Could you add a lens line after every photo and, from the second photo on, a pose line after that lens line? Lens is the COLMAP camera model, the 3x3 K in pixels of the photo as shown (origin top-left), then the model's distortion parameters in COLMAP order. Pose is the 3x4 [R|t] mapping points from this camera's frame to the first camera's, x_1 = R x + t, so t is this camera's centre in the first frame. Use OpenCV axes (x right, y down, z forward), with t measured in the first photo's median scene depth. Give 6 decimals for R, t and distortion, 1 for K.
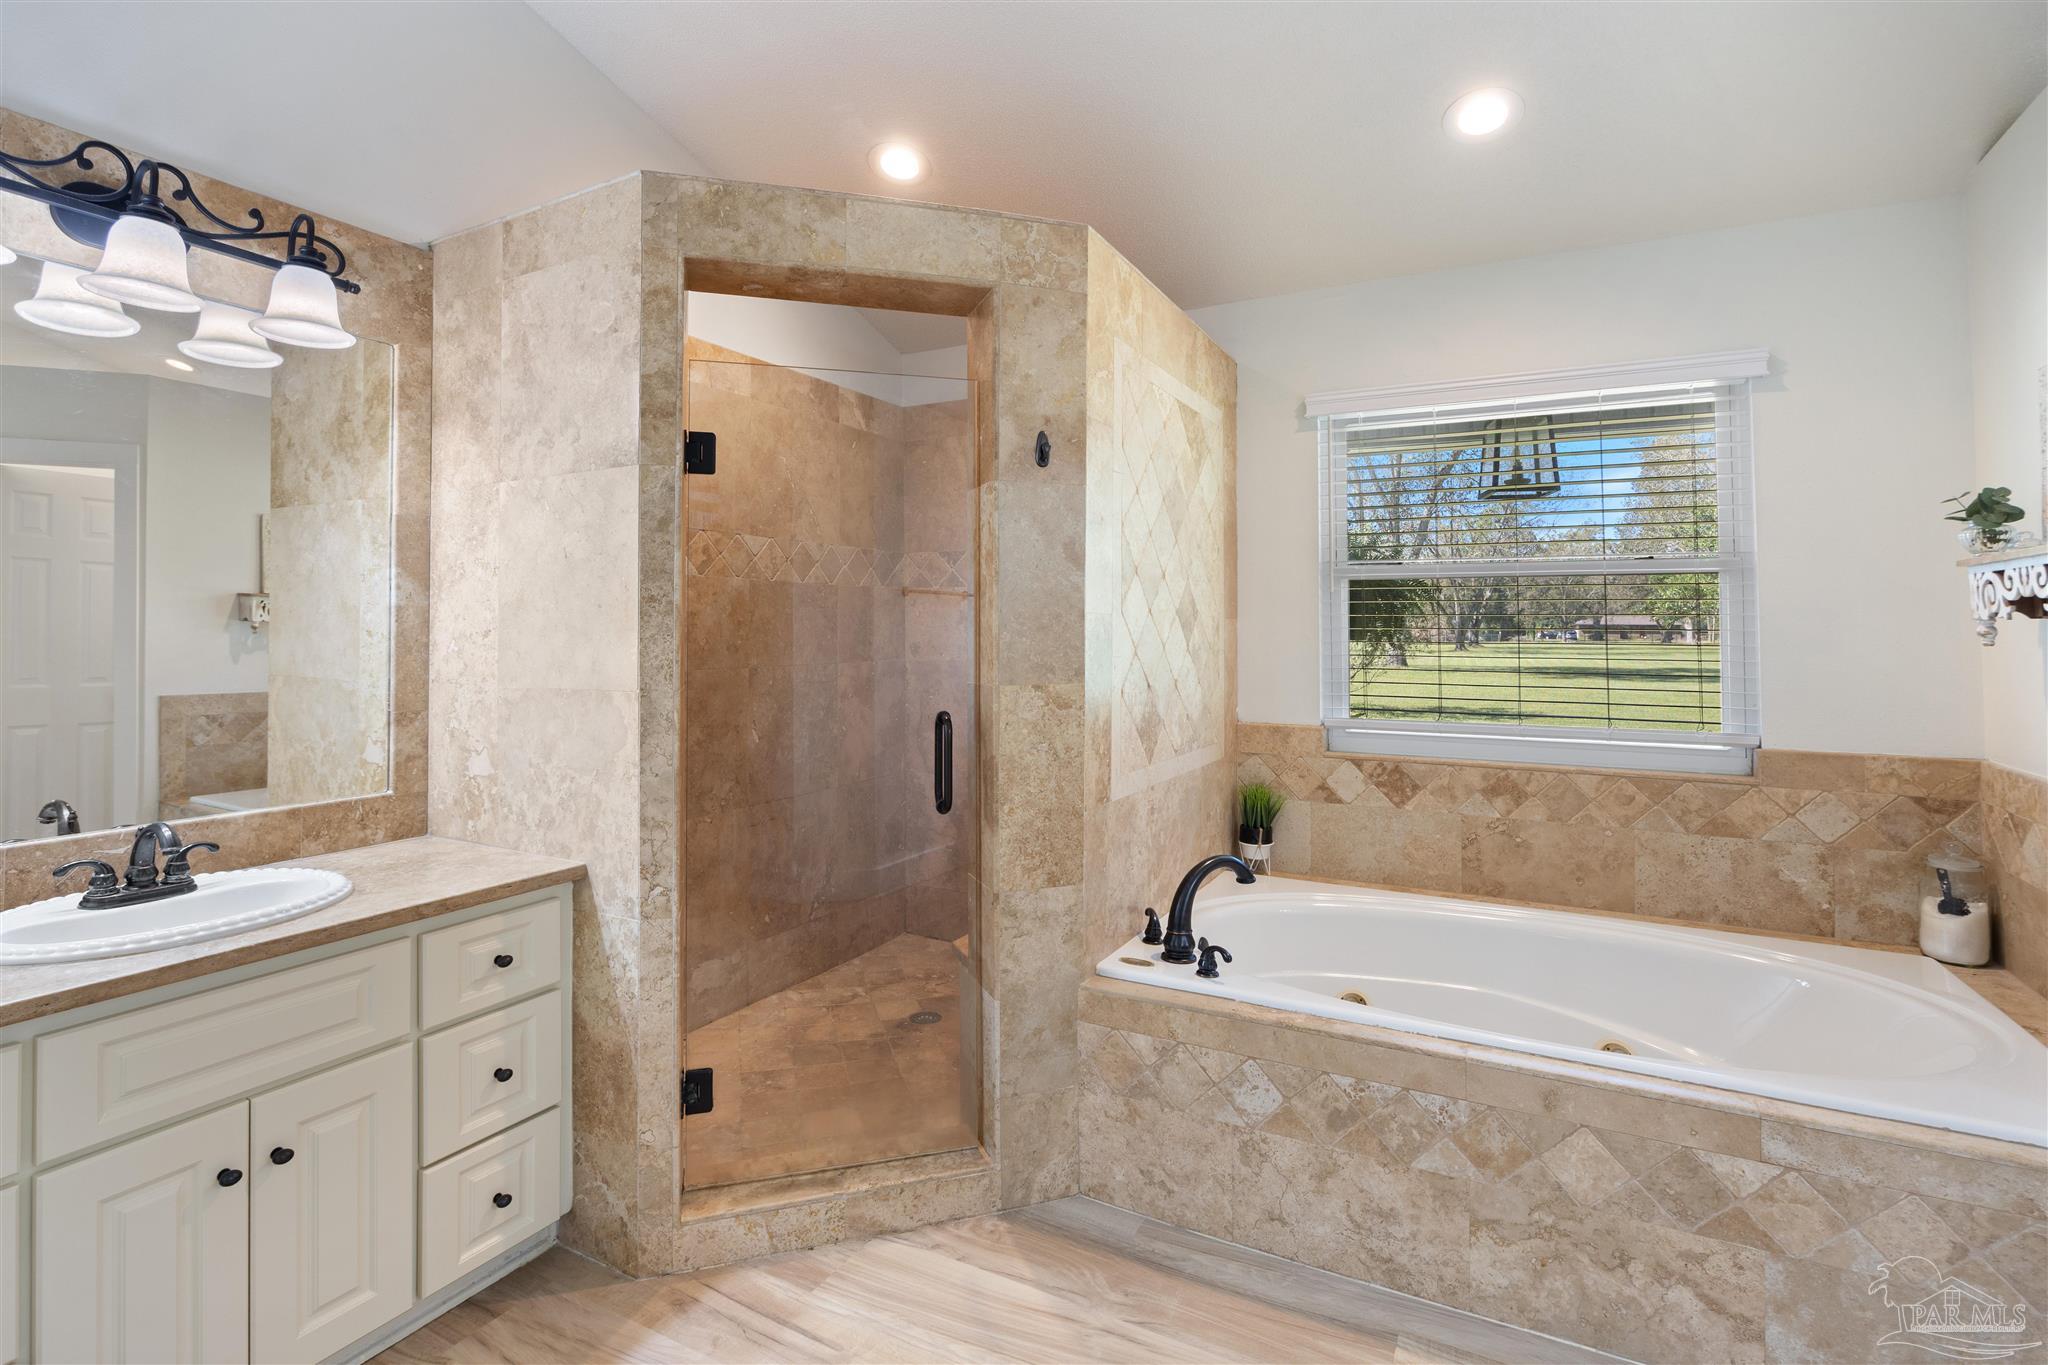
lens RADIAL K [[959.8, 0, 1025.9], [0, 959.8, 590.9], [0, 0, 1]] dist [-0.013077, -0.000541]
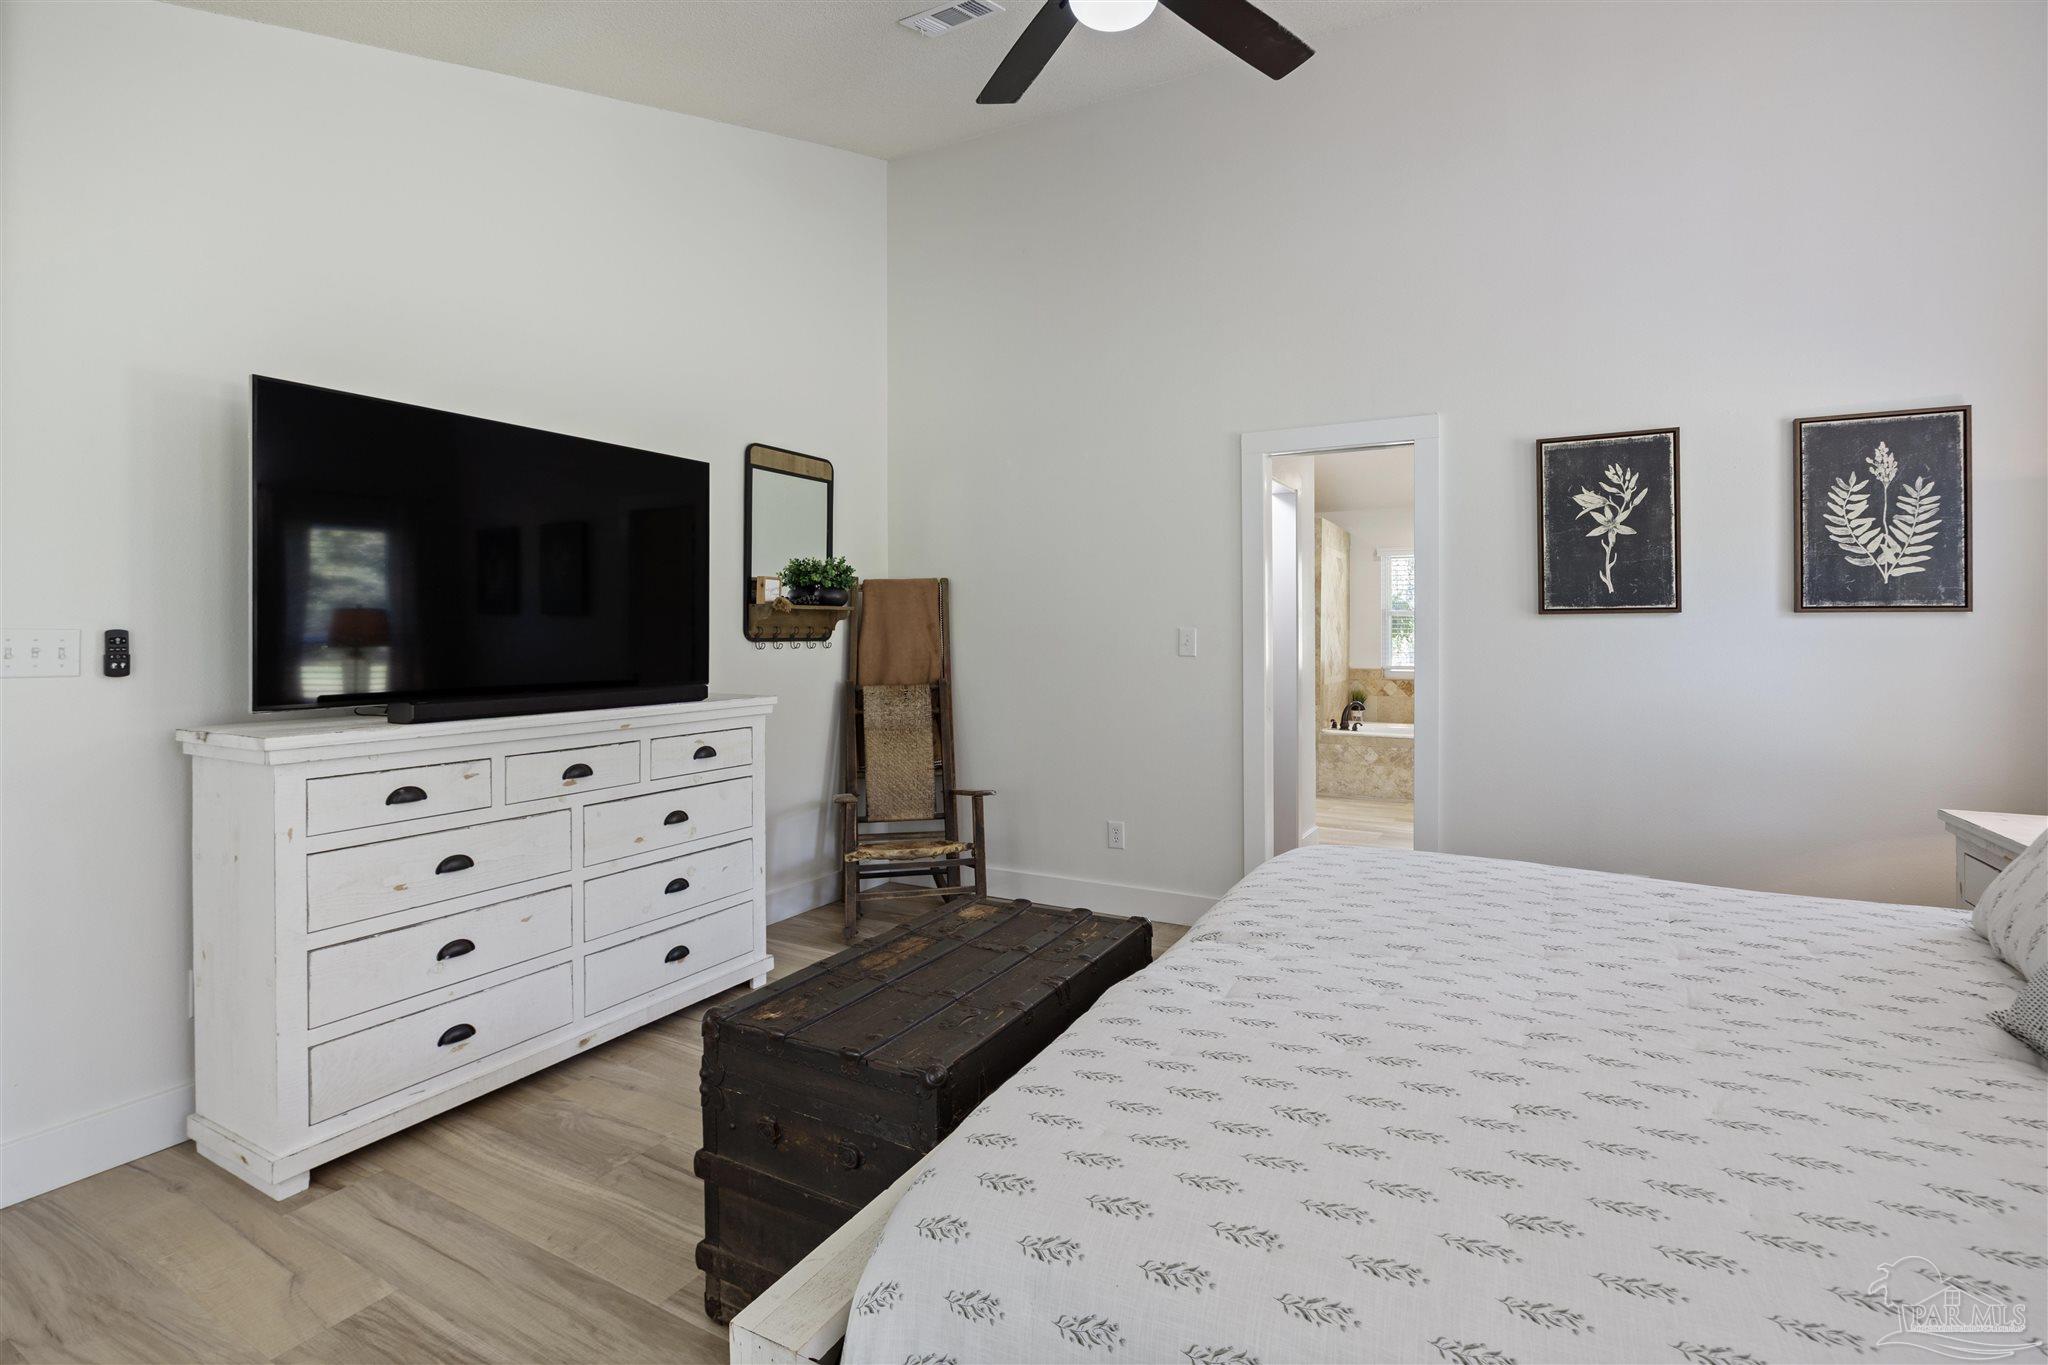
lens RADIAL K [[959.8, 0, 1014.1], [0, 959.8, 631.9], [0, 0, 1]] dist [-0.013077, -0.000541]
pose [[0.999730, -0.001694, -0.023165, -0.813089], [0.002604, 0.999225, 0.039282, -0.090868], [0.023081, -0.039332, 0.998960, -2.105411]]
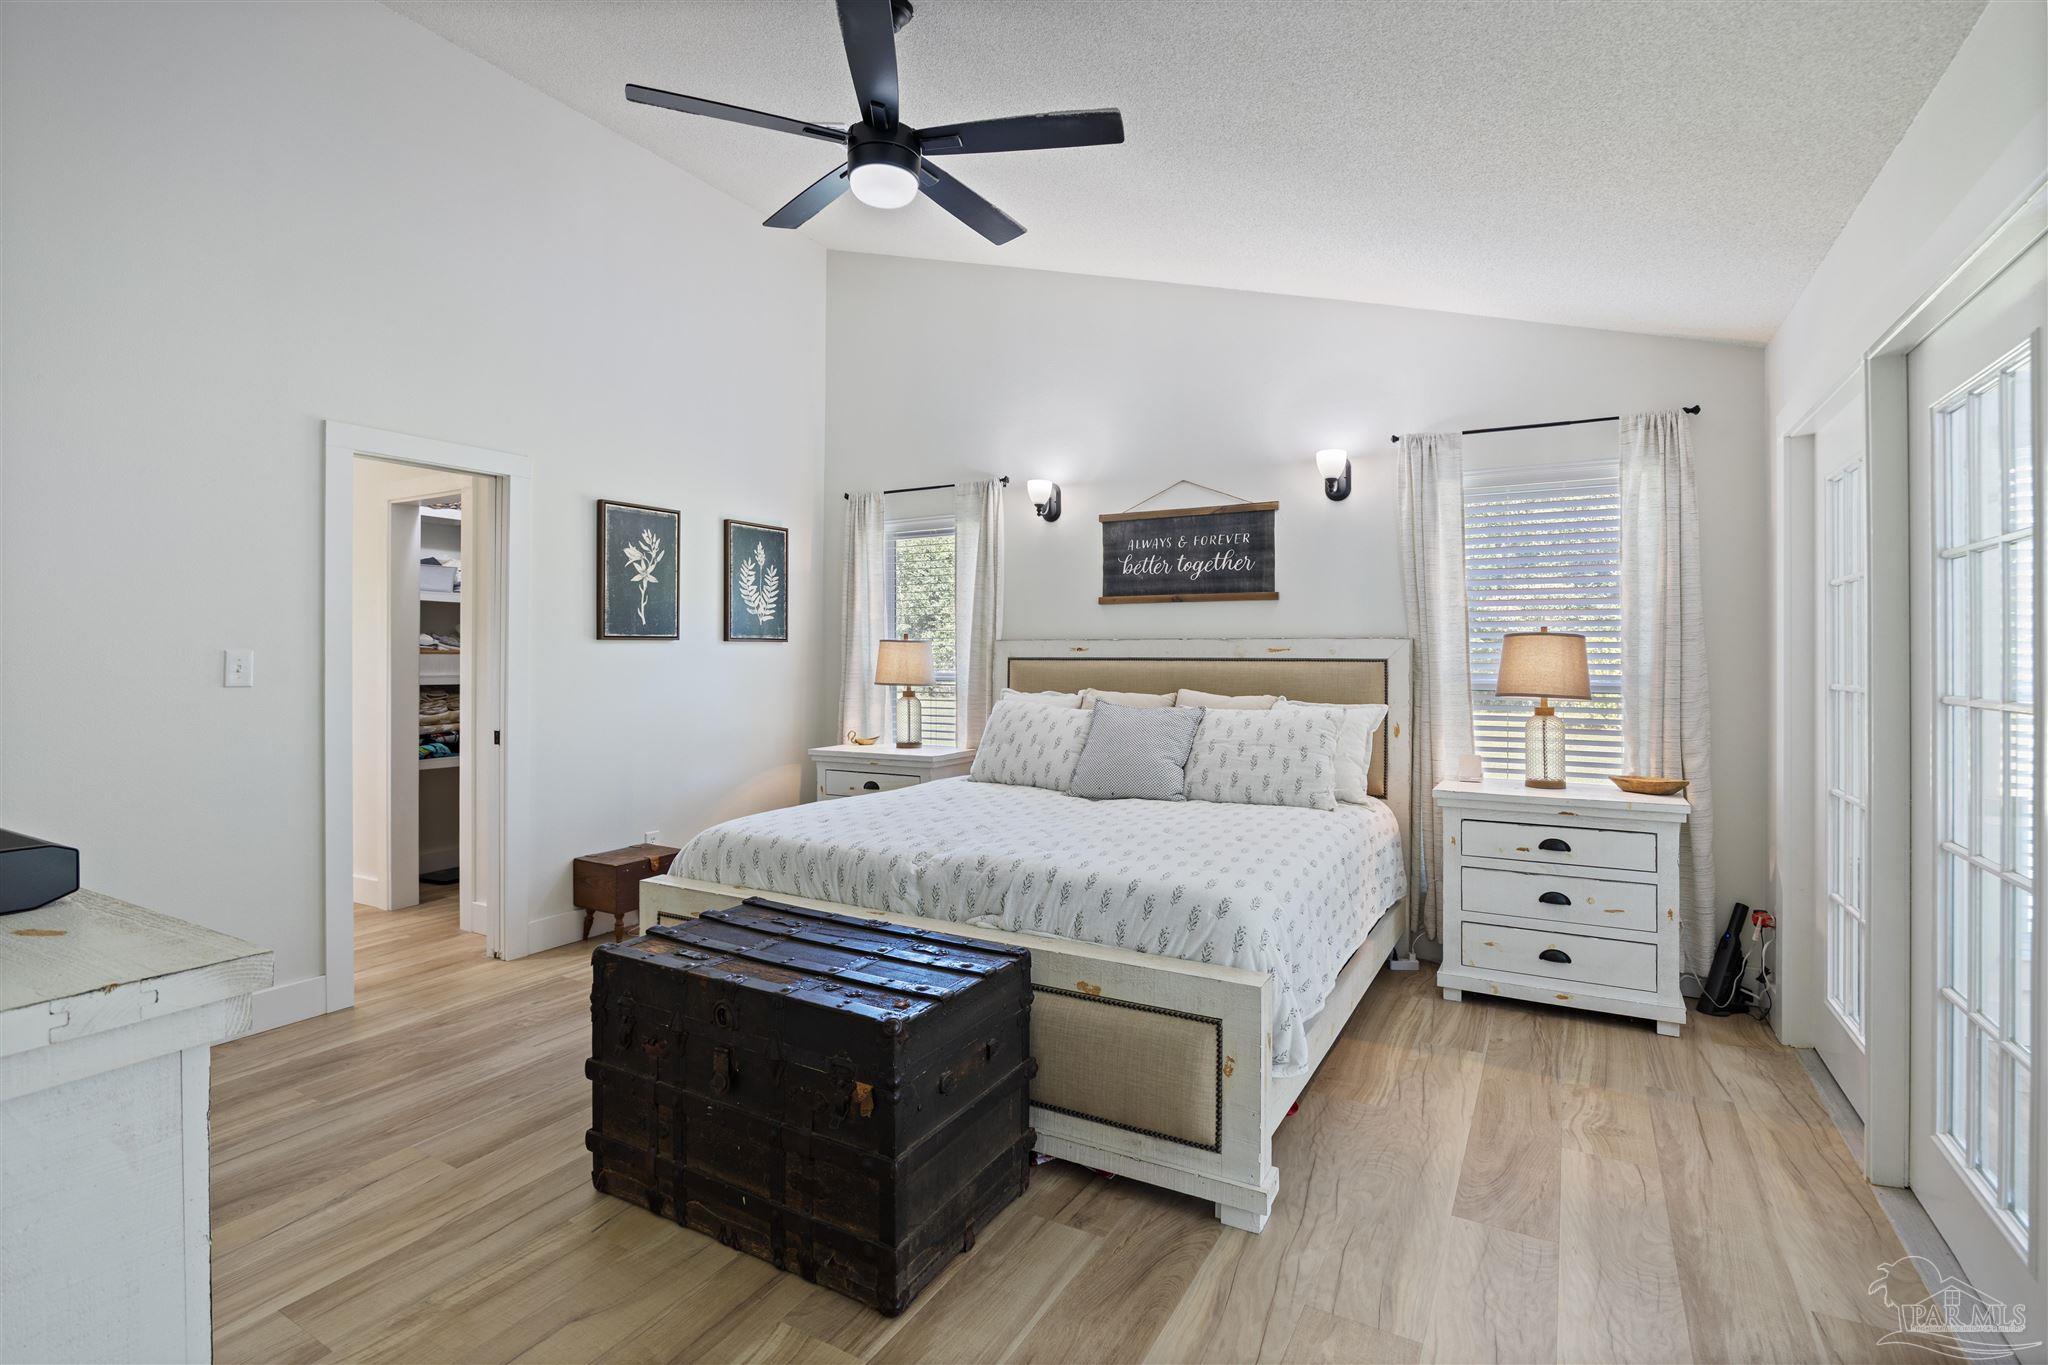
lens RADIAL K [[959.8, 0, 1039.5], [0, 959.8, 652.2], [0, 0, 1]] dist [-0.013077, -0.000541]
pose [[0.026702, -0.002025, 0.999641, -1.748988], [-0.039469, 0.999216, 0.003078, -0.074650], [-0.998864, -0.039537, 0.026601, -1.561015]]
